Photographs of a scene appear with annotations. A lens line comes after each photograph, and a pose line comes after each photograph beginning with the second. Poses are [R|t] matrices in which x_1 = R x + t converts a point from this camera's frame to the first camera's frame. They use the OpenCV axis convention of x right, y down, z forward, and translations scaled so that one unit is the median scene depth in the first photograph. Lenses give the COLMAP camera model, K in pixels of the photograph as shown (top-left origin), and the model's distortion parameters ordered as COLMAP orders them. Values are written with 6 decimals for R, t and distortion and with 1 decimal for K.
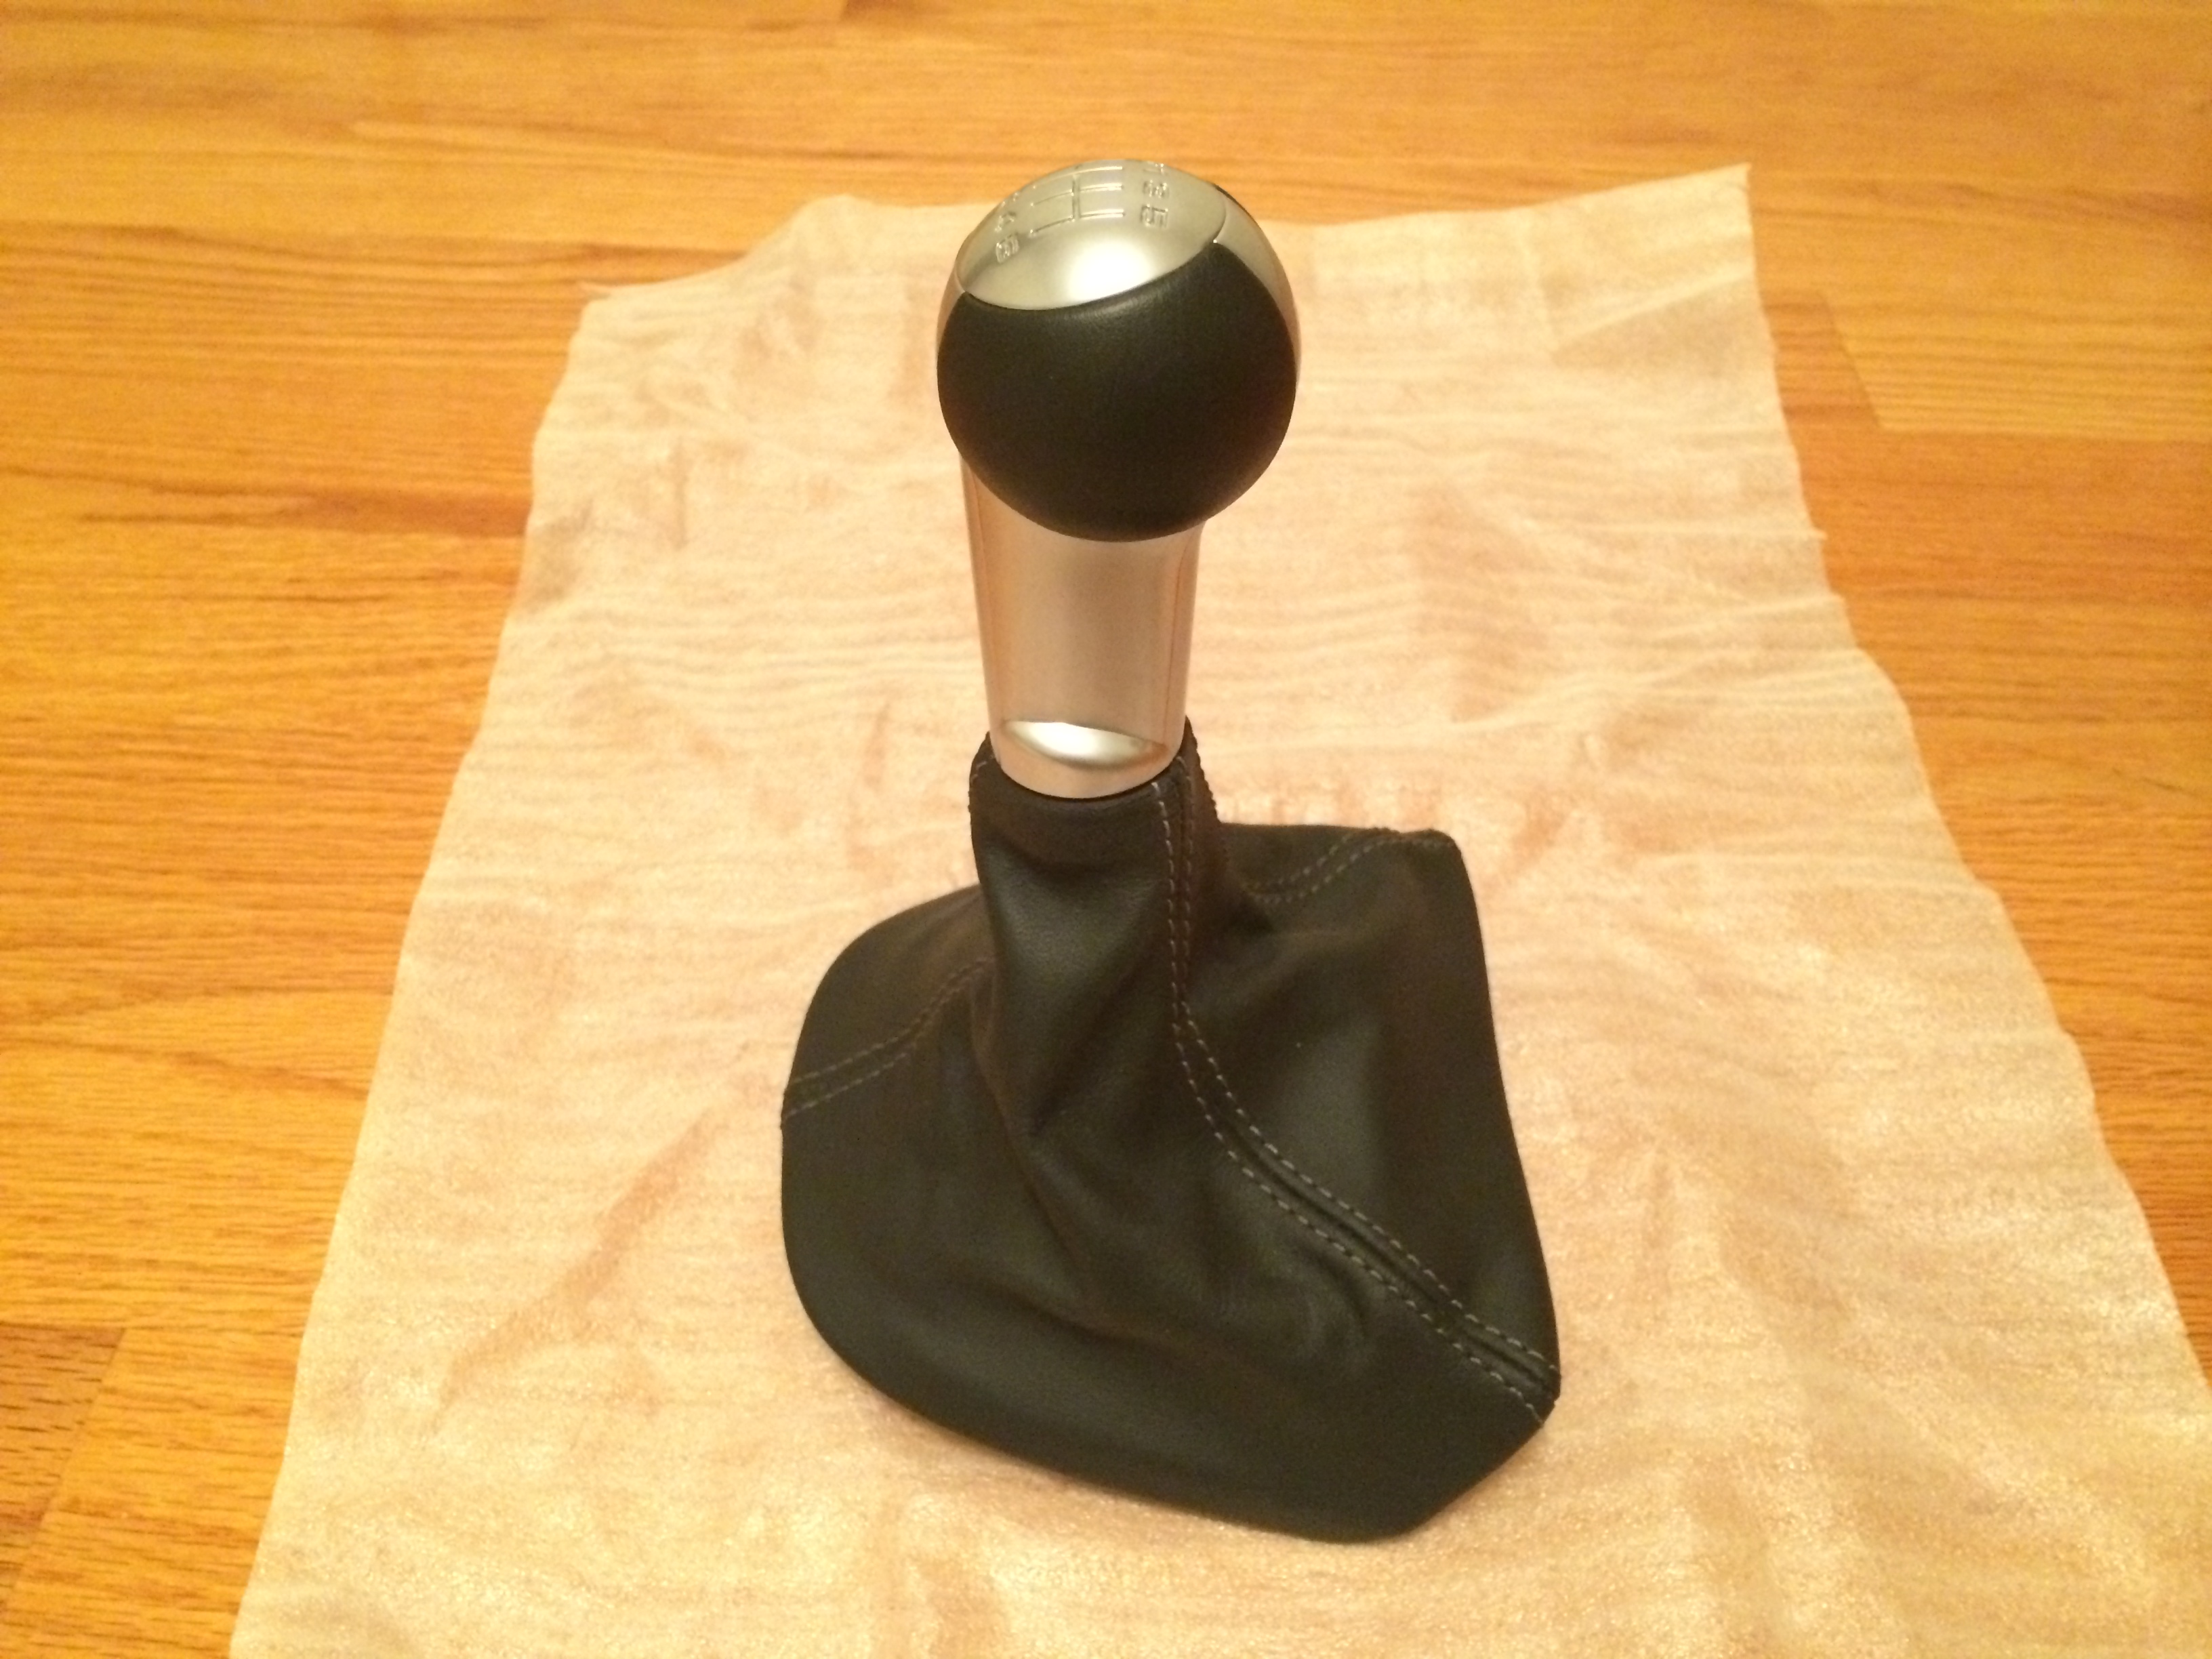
lens RADIAL K [[1839.8, 0, 1111.0], [0, 1839.8, 780.8], [0, 0, 1]] dist [0.051111, -0.073615]
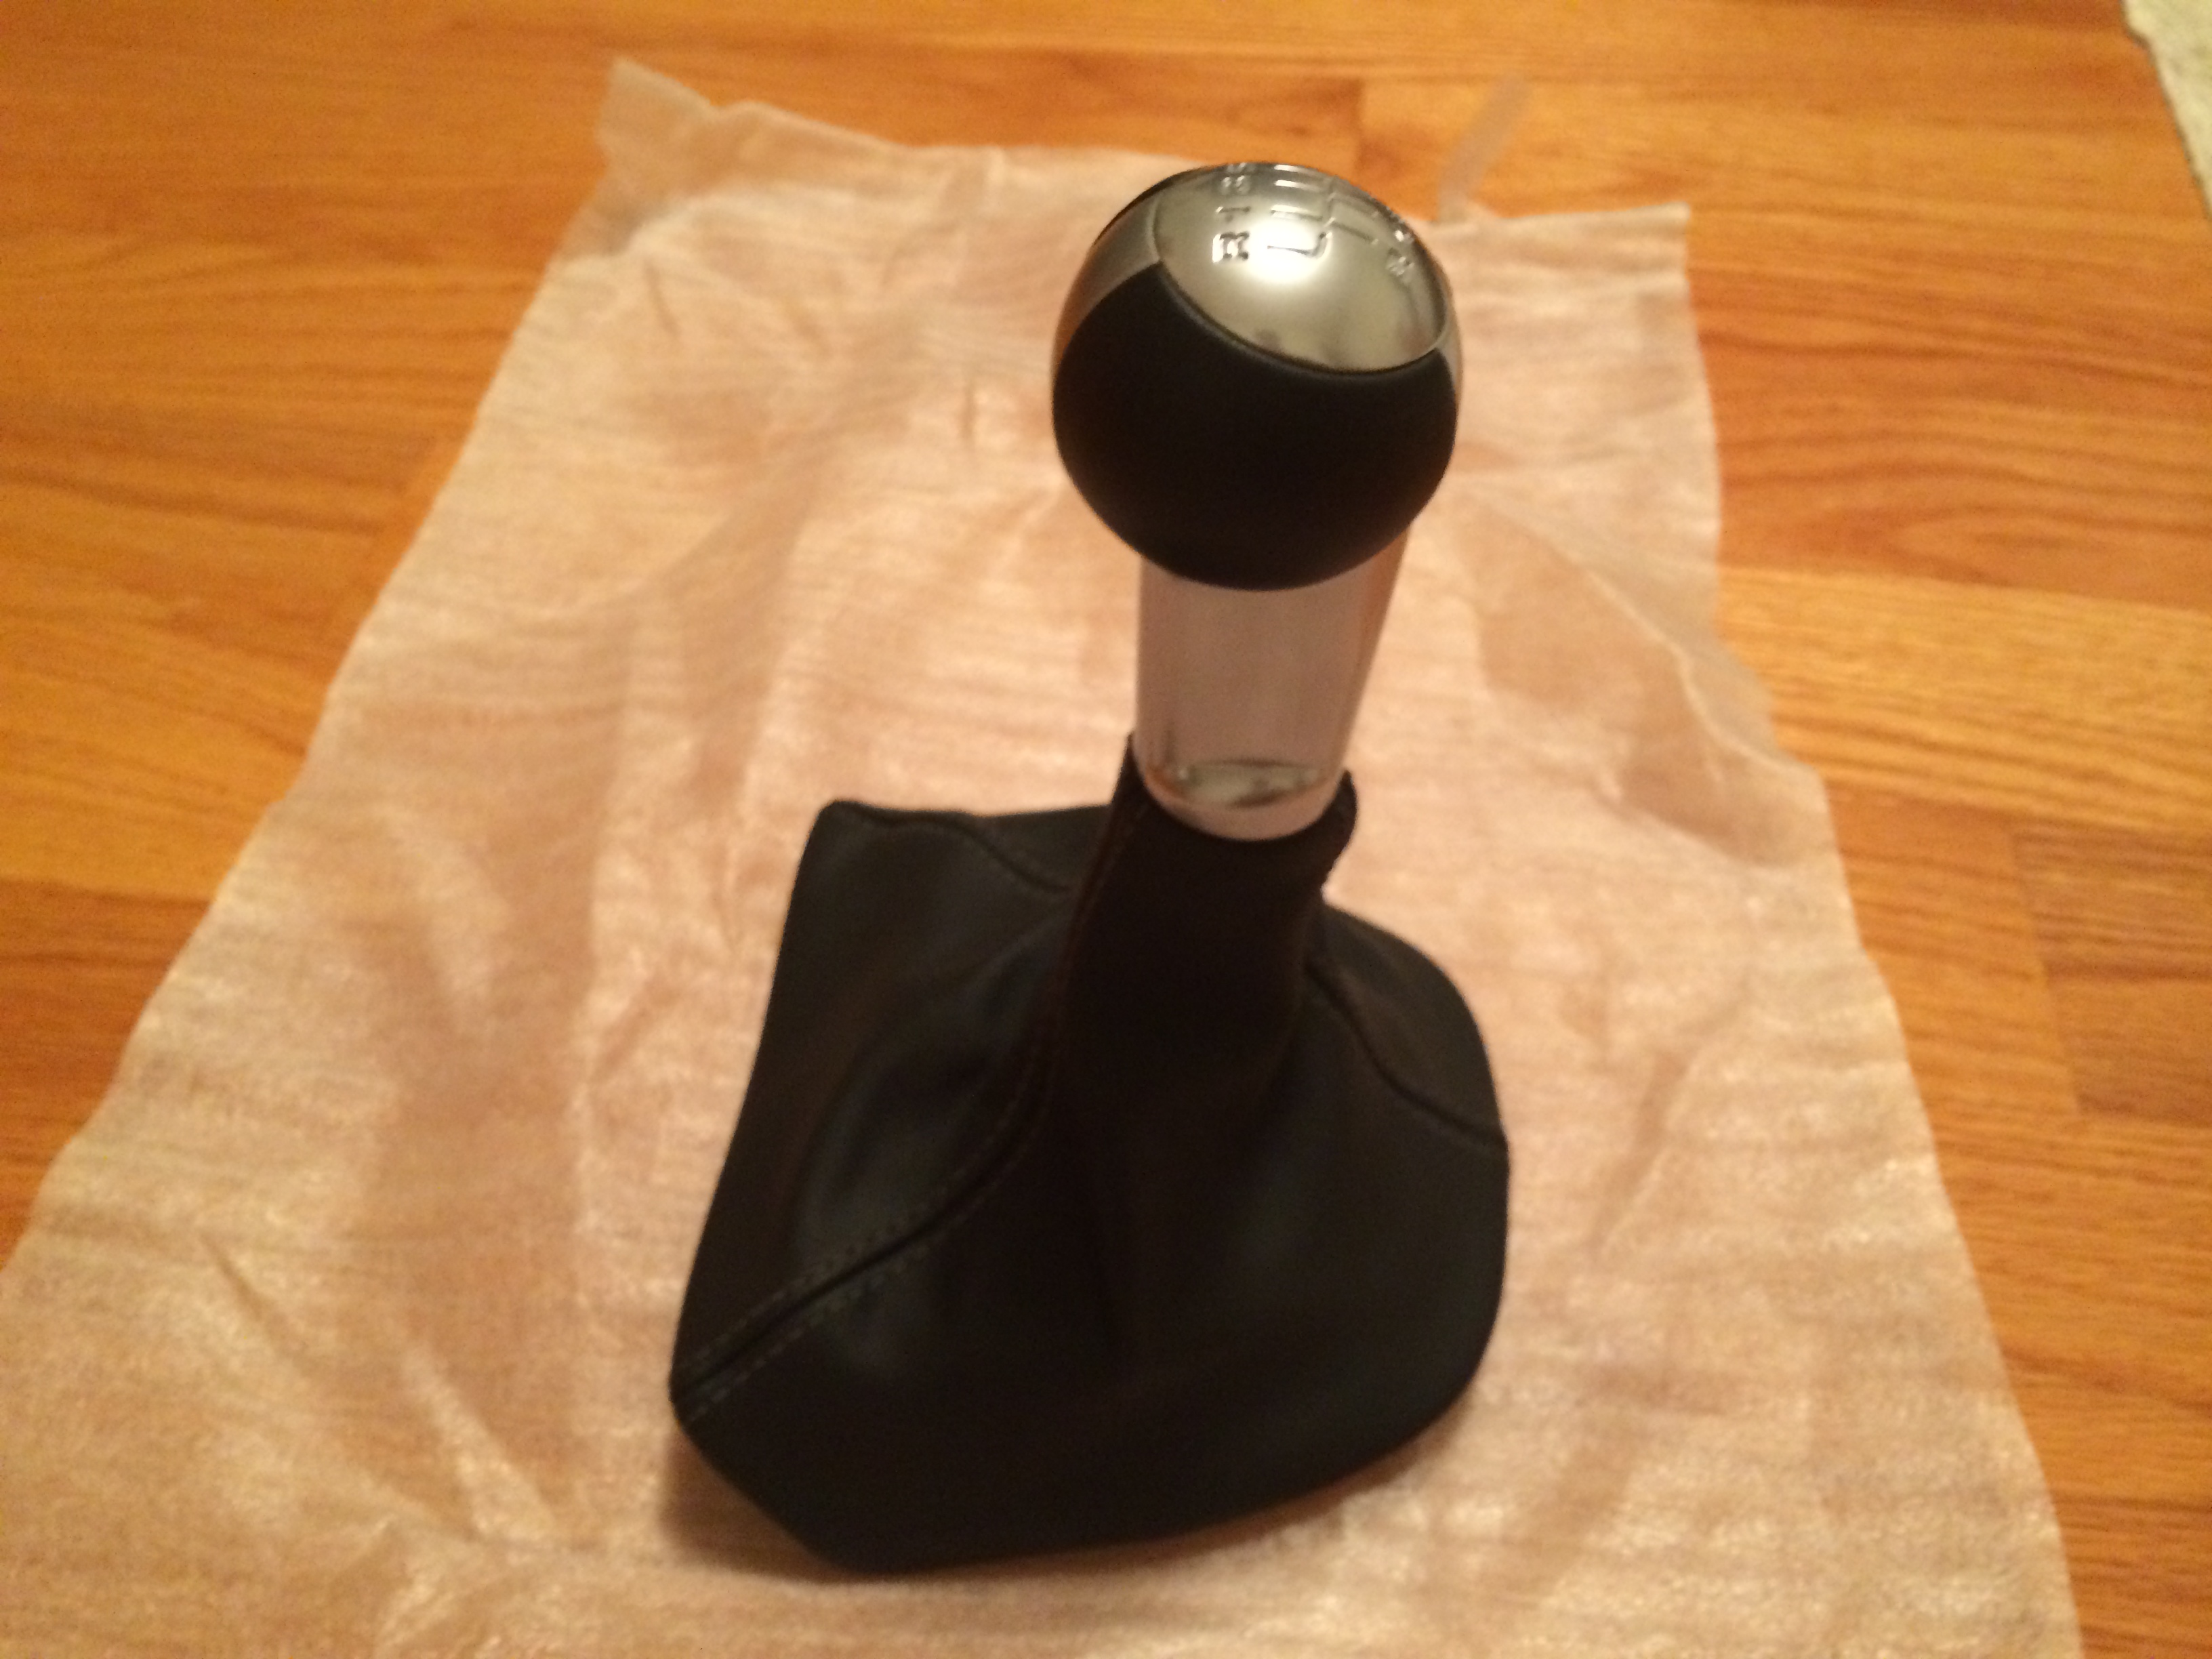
lens RADIAL K [[1839.8, 0, 1111.0], [0, 1839.8, 780.8], [0, 0, 1]] dist [0.051111, -0.073615]
pose [[-0.993464, -0.107745, 0.037695, 0.006947], [0.041755, -0.035676, 0.998491, -0.594054], [-0.106238, 0.993538, 0.039941, 0.614206]]
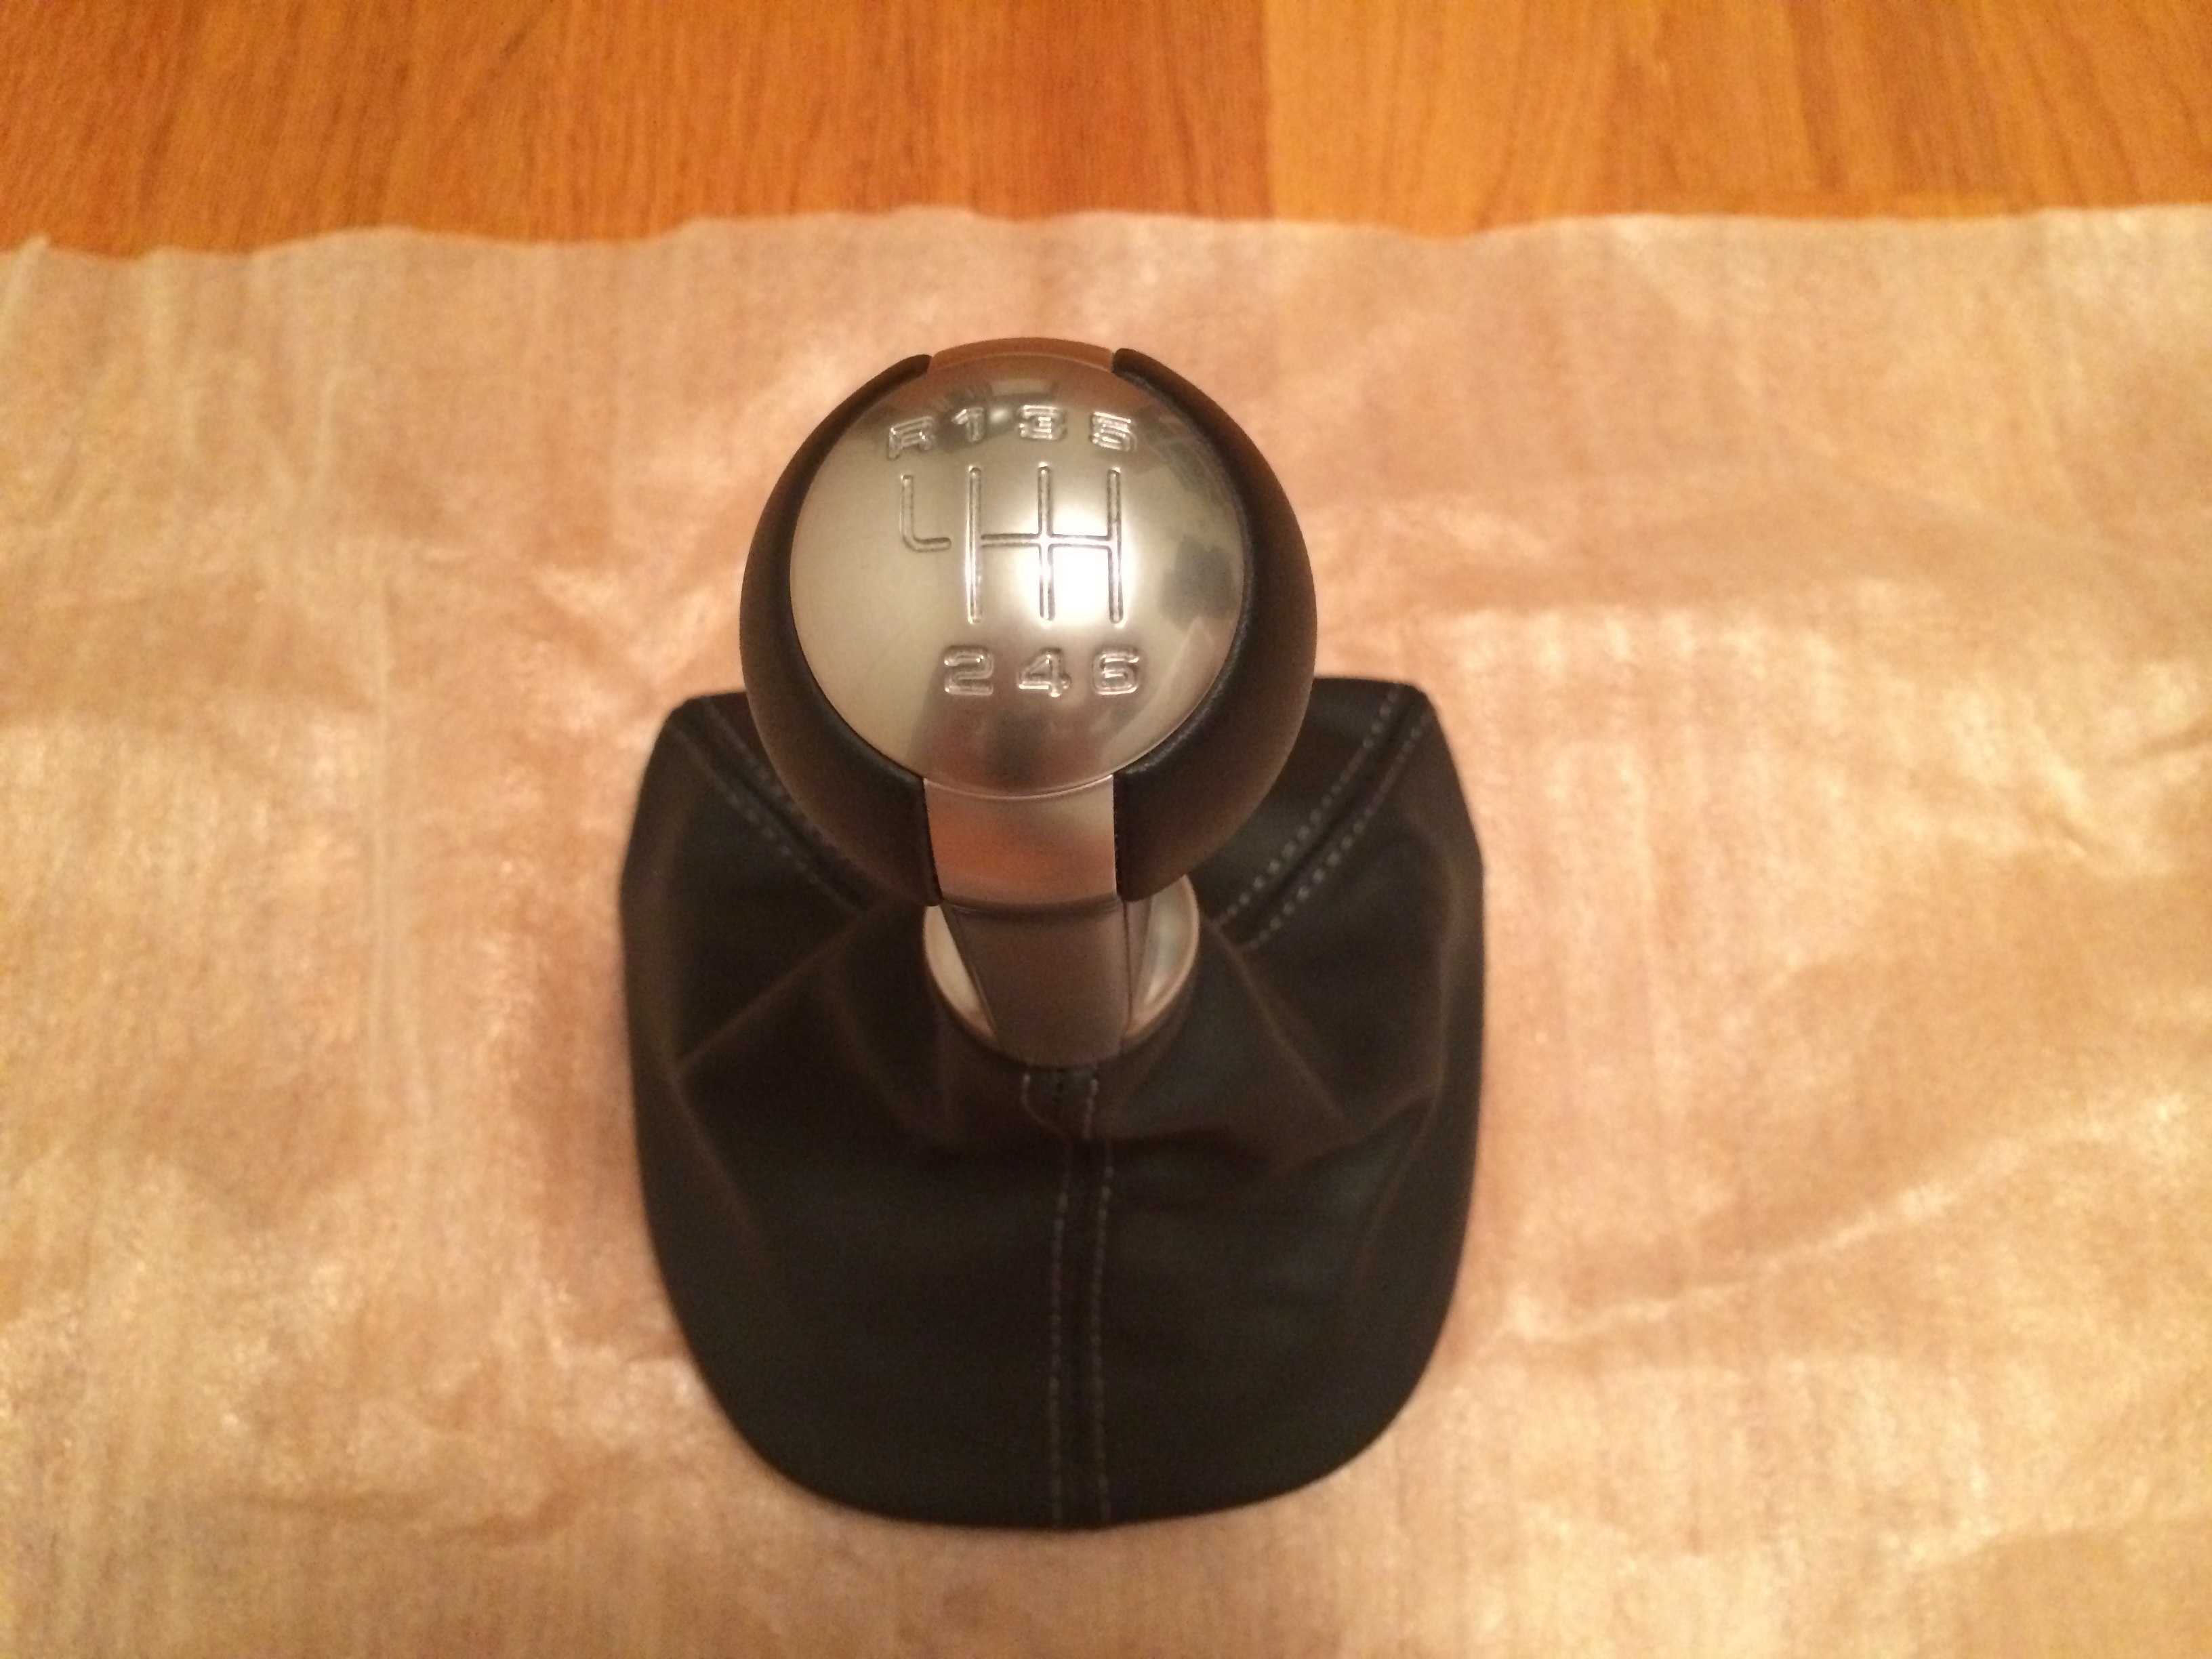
lens RADIAL K [[1839.8, 0, 1111.0], [0, 1839.8, 780.8], [0, 0, 1]] dist [0.051111, -0.073615]
pose [[-0.027674, -0.919519, 0.392071, -0.147893], [0.682825, 0.269065, 0.679231, -0.335070], [-0.730058, 0.286513, 0.620424, 0.324340]]
